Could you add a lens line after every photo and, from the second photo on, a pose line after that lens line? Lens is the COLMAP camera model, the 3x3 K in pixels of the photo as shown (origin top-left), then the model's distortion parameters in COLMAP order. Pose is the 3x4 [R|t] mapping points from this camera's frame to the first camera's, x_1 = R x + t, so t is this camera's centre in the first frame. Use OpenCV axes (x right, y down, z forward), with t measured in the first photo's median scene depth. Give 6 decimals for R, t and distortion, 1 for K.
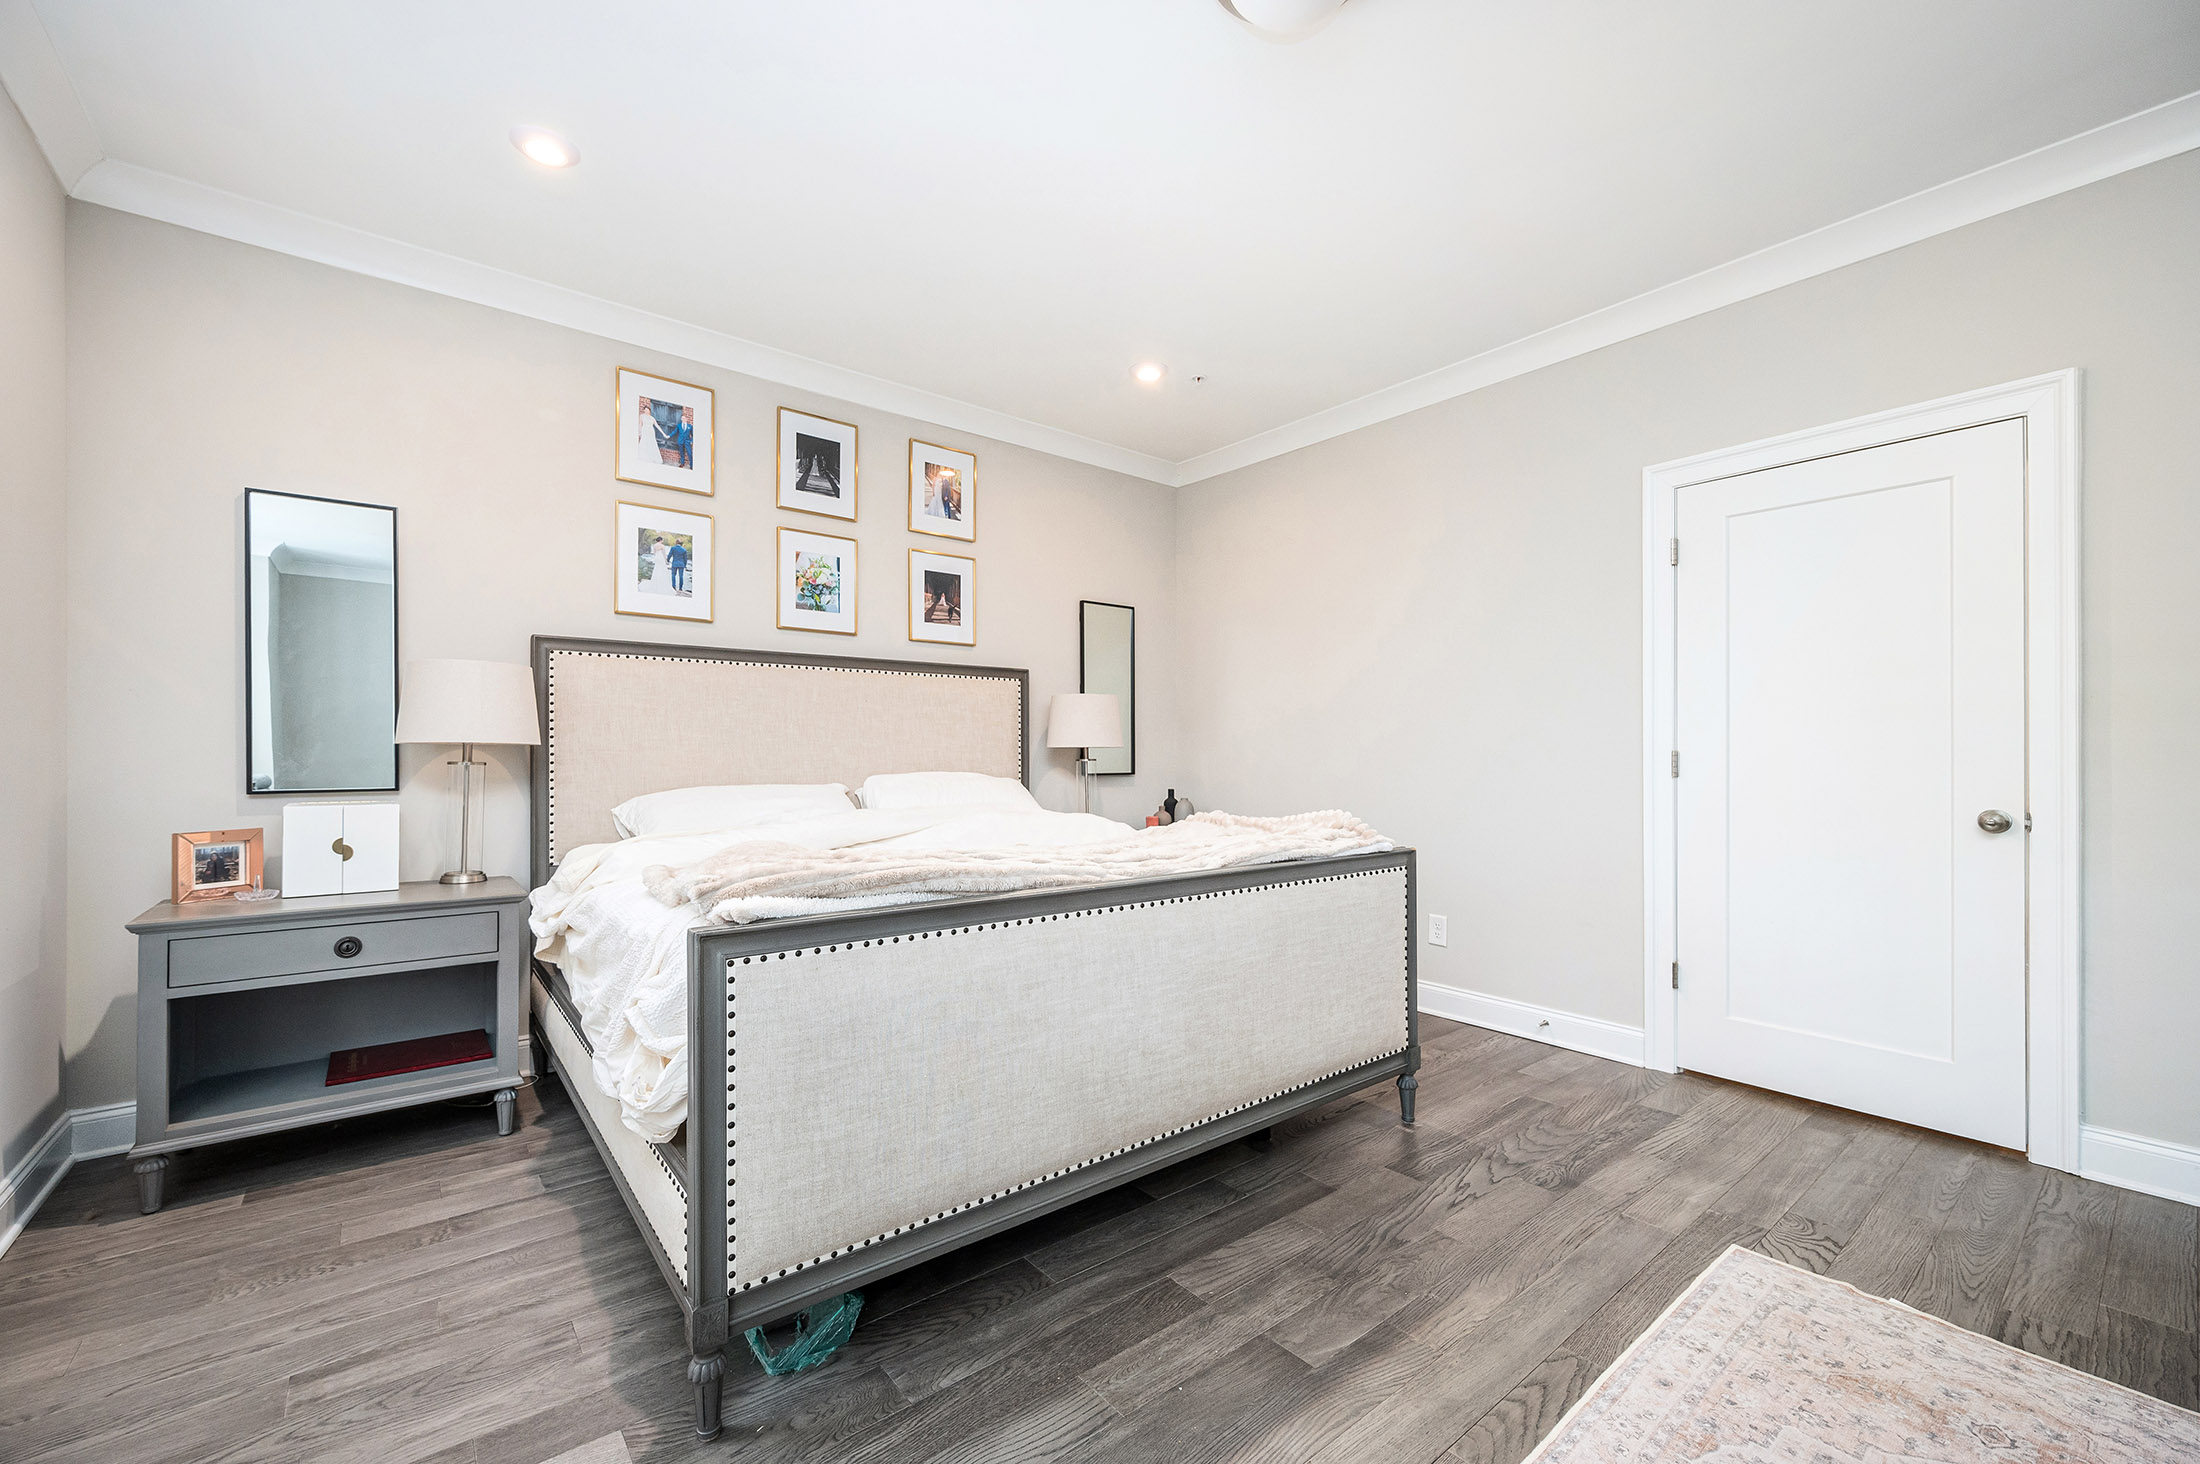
lens RADIAL K [[893.8, 0, 1103.3], [0, 893.8, 743.6], [0, 0, 1]] dist [-0.009501, -0.000290]
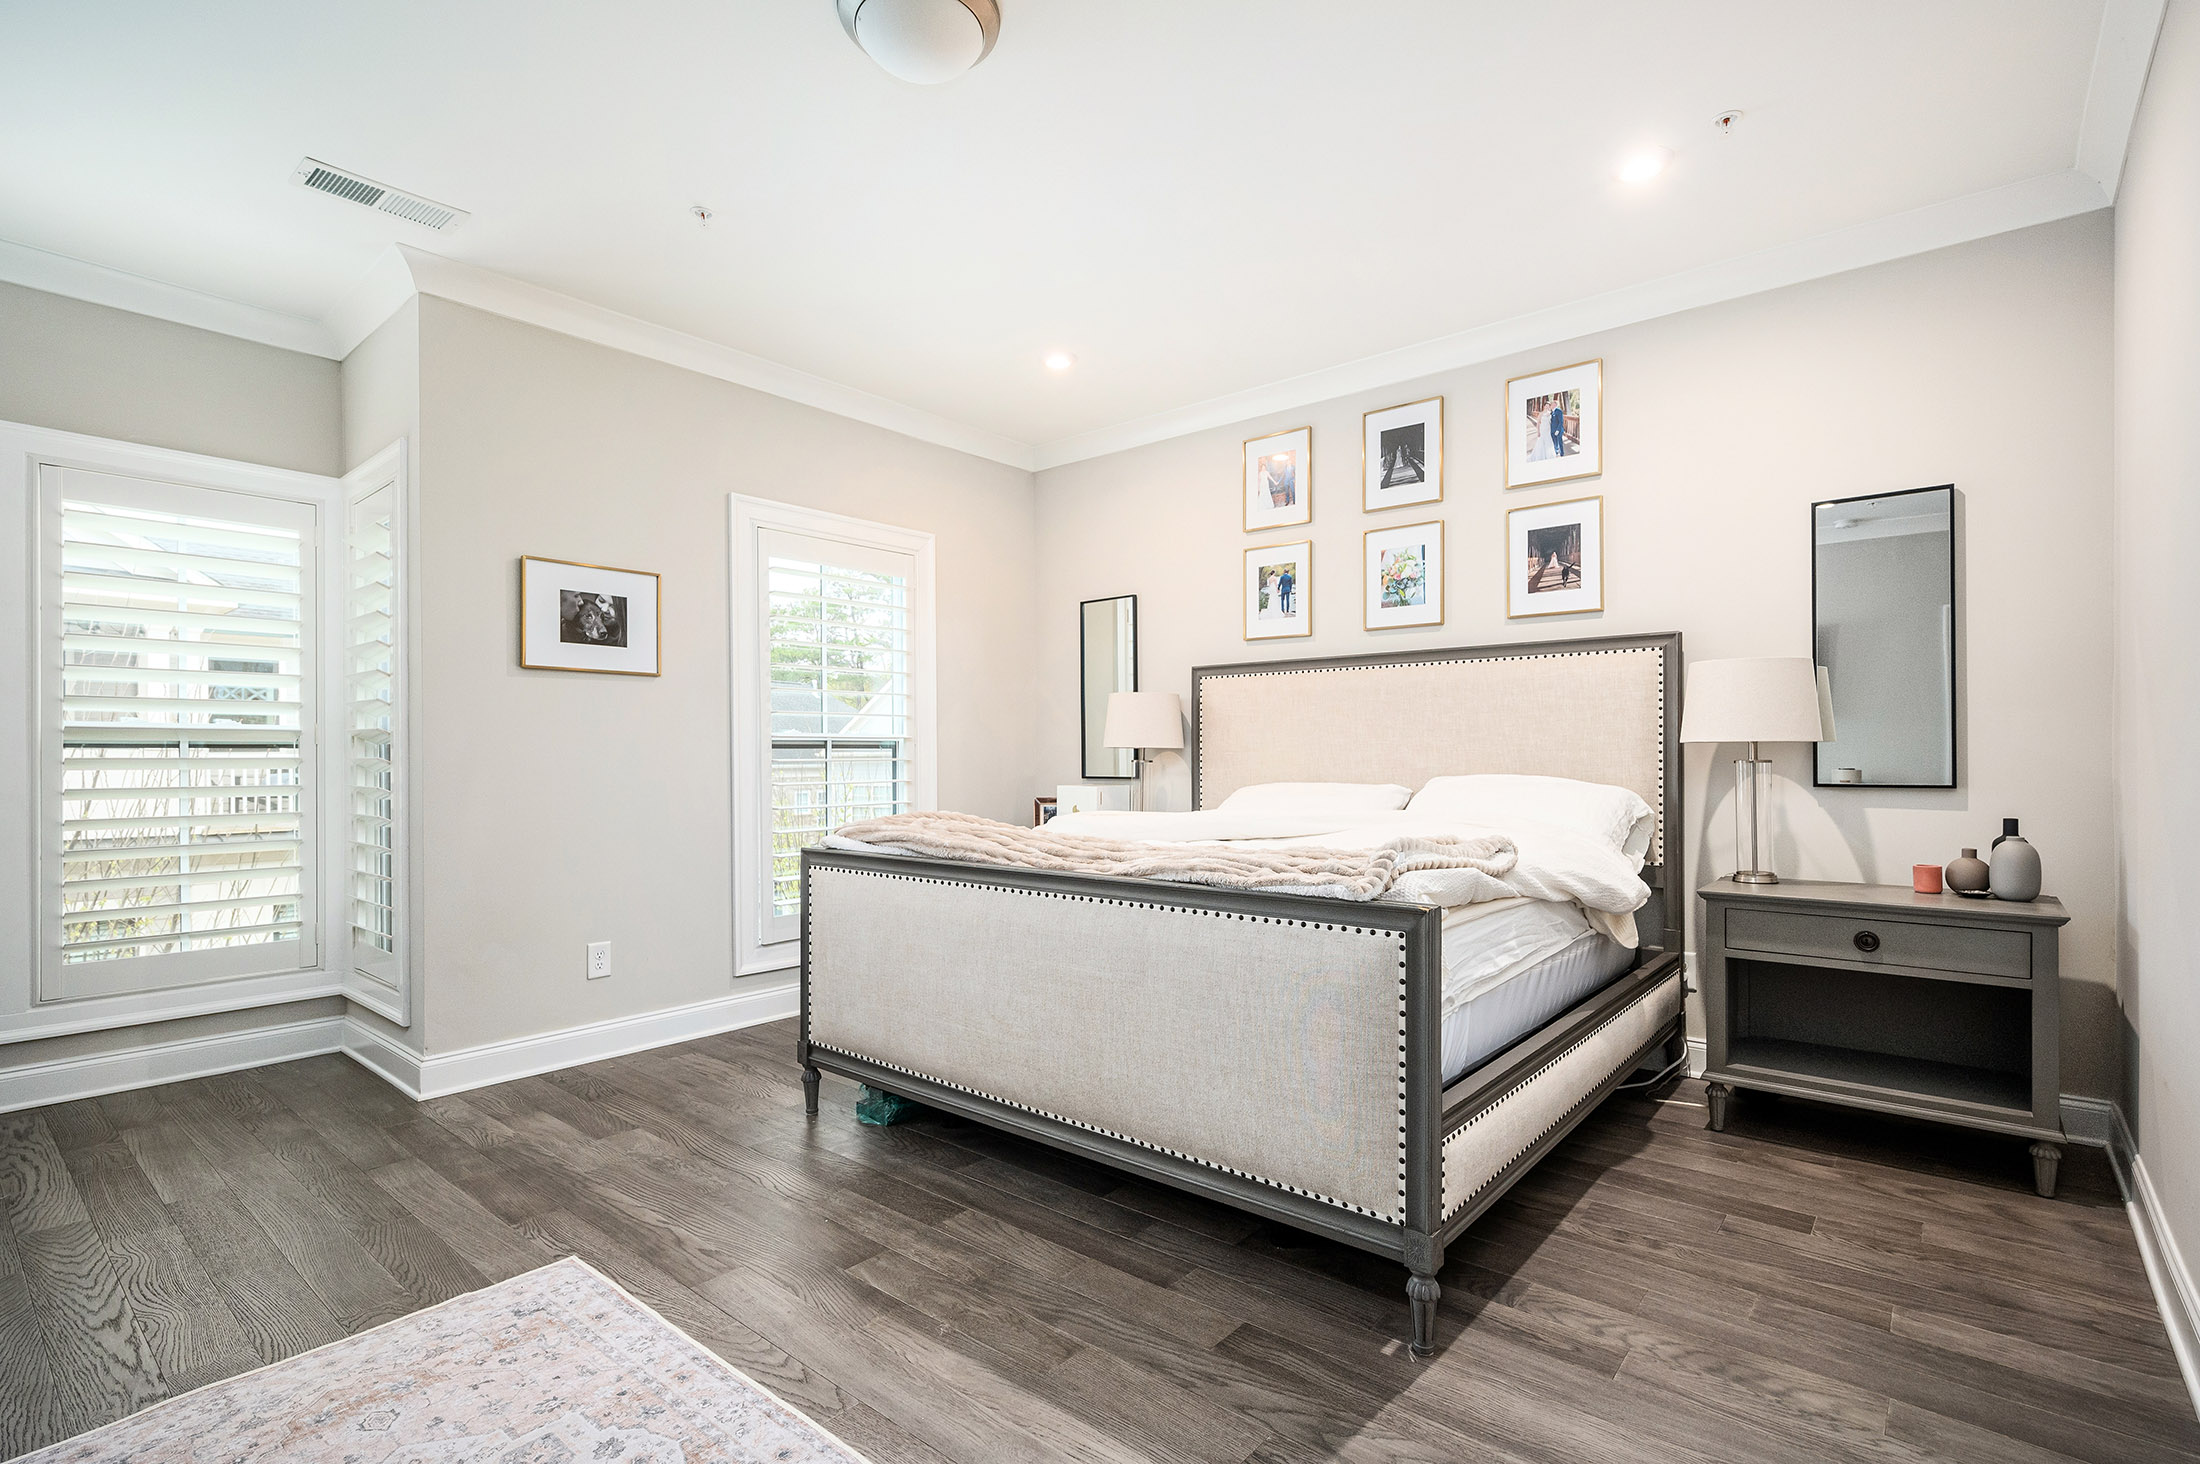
lens RADIAL K [[1018.9, 0, 1103.3], [0, 1018.9, 748.3], [0, 0, 1]] dist [-0.001053, 0.000644]
pose [[0.190704, -0.005156, -0.981634, 0.768557], [0.019745, 0.999804, -0.001415, 0.001607], [0.981449, -0.019112, 0.190769, 0.505271]]
